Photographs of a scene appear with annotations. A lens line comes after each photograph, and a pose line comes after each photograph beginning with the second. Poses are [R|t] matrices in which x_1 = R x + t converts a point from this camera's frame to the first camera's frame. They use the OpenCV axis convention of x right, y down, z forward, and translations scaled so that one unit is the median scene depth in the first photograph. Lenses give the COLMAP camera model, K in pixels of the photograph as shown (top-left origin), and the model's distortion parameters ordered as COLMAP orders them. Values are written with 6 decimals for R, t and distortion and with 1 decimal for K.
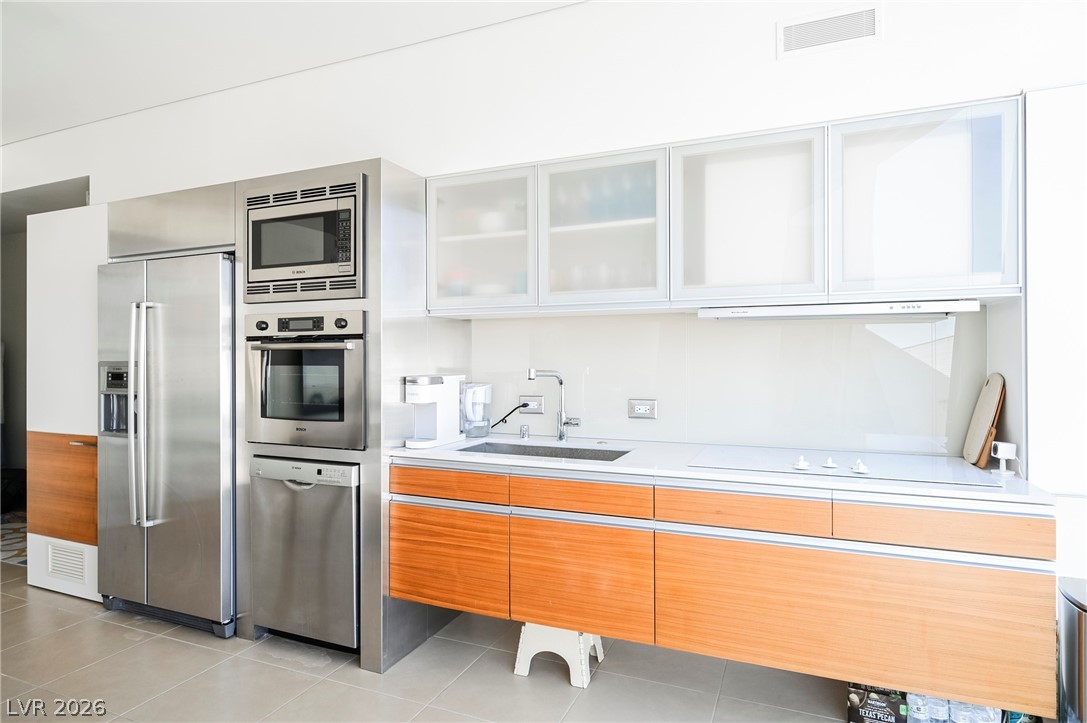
lens RADIAL K [[600.5, 0, 543.5], [0, 600.5, 361.5], [0, 0, 1]] dist [0.000983, 0.000366]
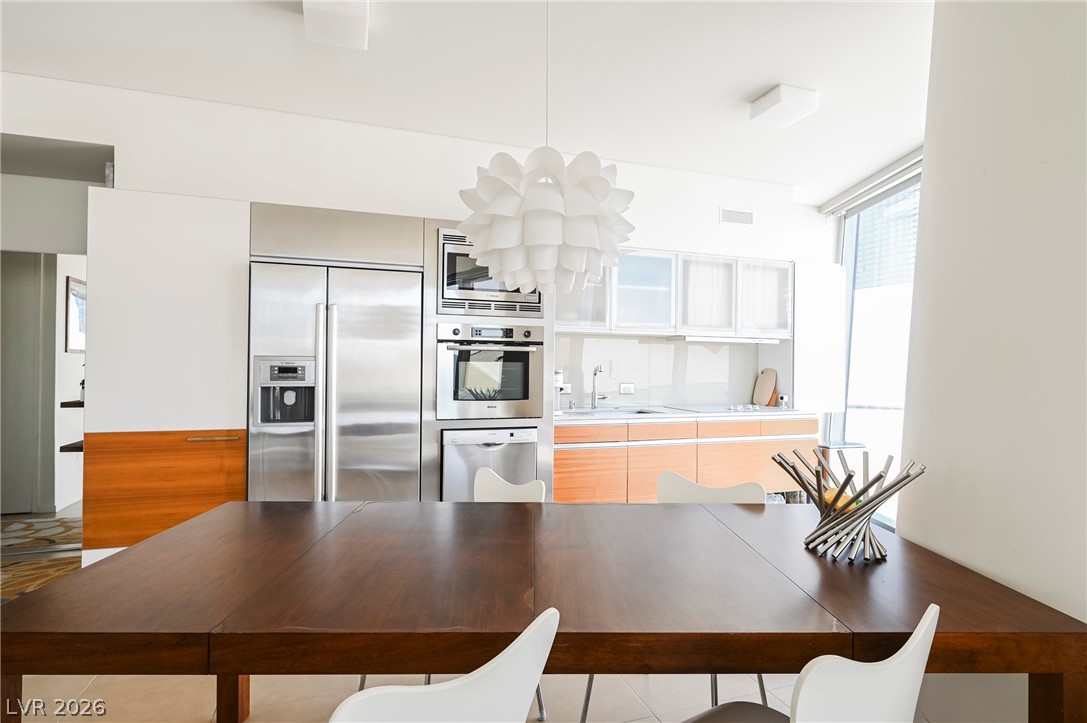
lens RADIAL K [[549.8, 0, 540.0], [0, 549.8, 363.0], [0, 0, 1]] dist [0.000424, 0.000849]
pose [[0.744844, 0.010365, 0.667159, -1.206048], [-0.010755, 0.999936, -0.003528, 0.012931], [-0.667152, -0.004548, 0.744907, -0.043178]]
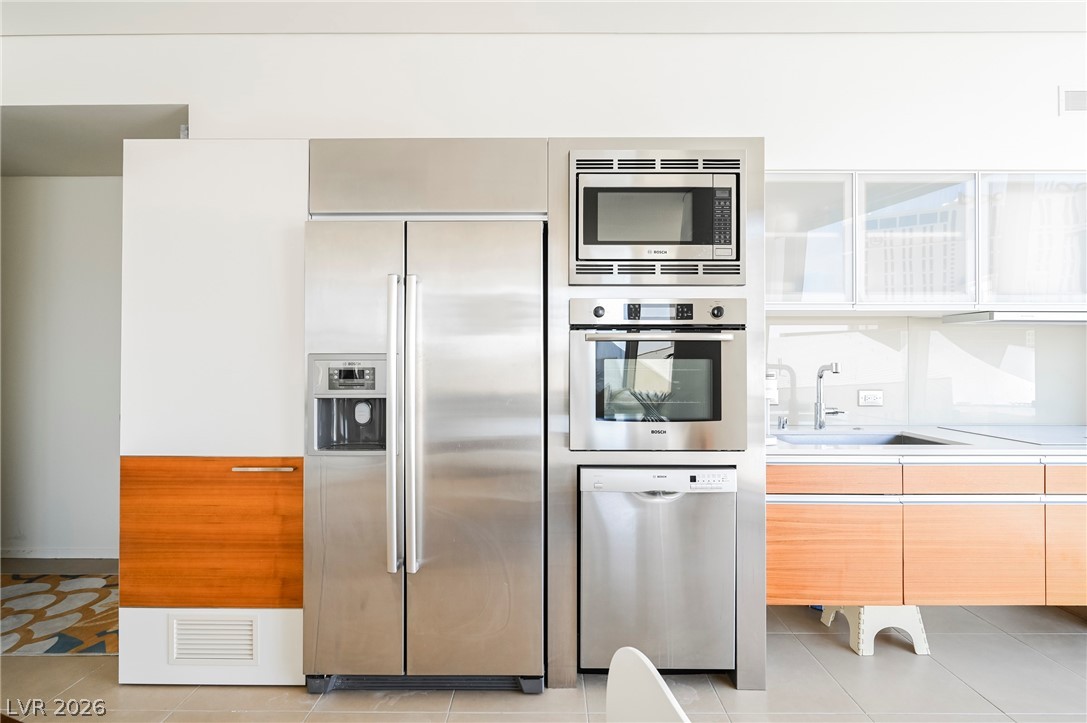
lens RADIAL K [[465.1, 0, 544.3], [0, 465.1, 358.9], [0, 0, 1]] dist [-0.001644, 0.000275]
pose [[0.922708, 0.004576, 0.385473, -0.832336], [-0.000987, 0.999954, -0.009507, 0.013810], [-0.385499, 0.008391, 0.922670, 0.445978]]
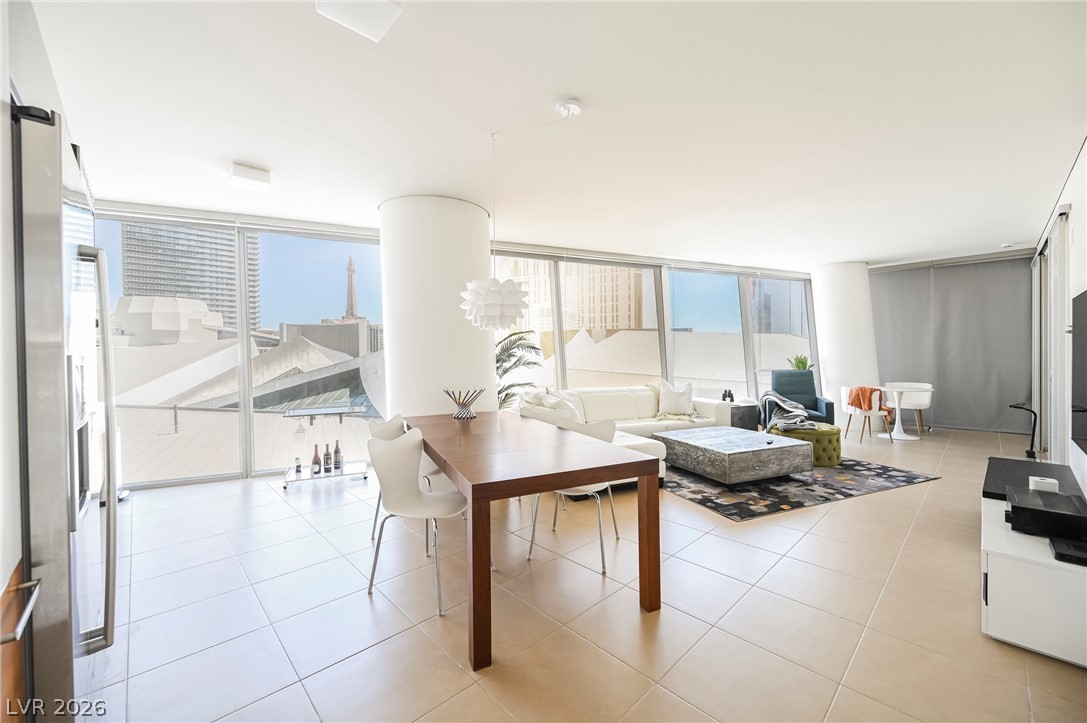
lens RADIAL K [[427.0, 0, 543.5], [0, 427.0, 361.5], [0, 0, 1]] dist [-0.001233, 0.000008]
pose [[-0.917572, 0.004788, 0.397540, -1.385829], [0.010420, 0.999874, 0.012009, 0.005748], [-0.397432, 0.015161, -0.917506, 1.365895]]
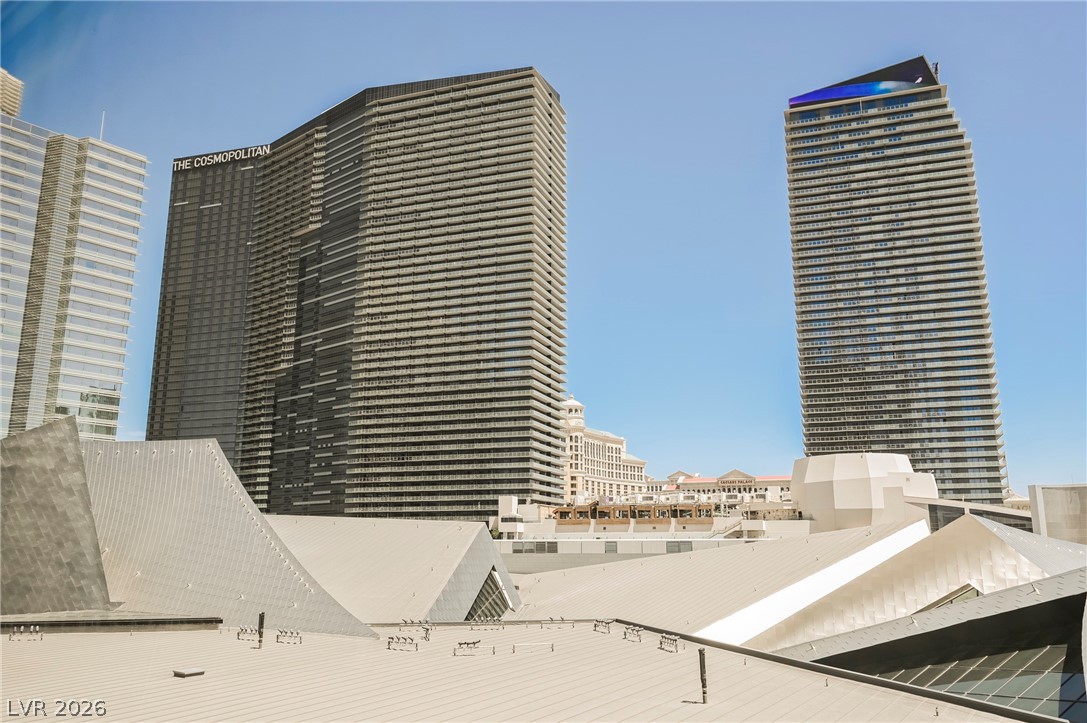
lens RADIAL K [[880.5, 0, 537.7], [0, 880.5, 363.3], [0, 0, 1]] dist [-0.003228, -0.003989]
pose [[-0.064319, 0.215880, 0.974299, -1.359101], [-0.003677, 0.976263, -0.216557, -0.113978], [-0.997923, -0.017511, -0.061999, -1.801638]]
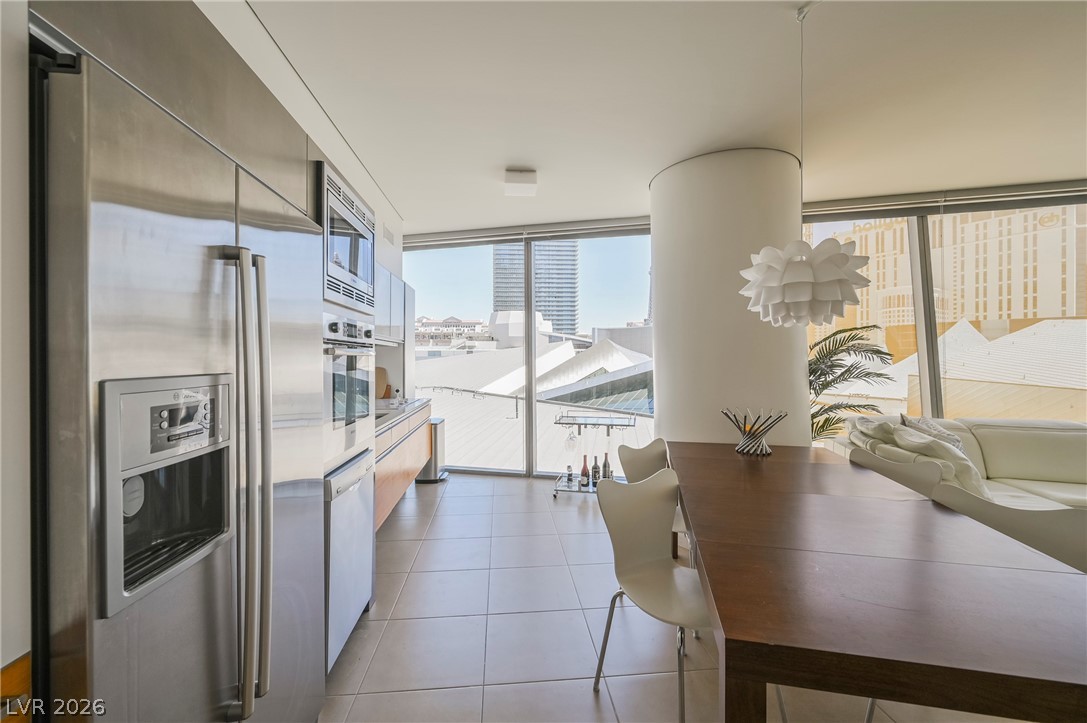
lens RADIAL K [[440.1, 0, 540.0], [0, 440.1, 360.6], [0, 0, 1]] dist [-0.001905, -0.000067]
pose [[-0.469568, -0.001054, 0.882896, -1.251585], [0.001881, 0.999996, 0.002194, -0.011887], [-0.882895, 0.002691, -0.469564, 1.089794]]
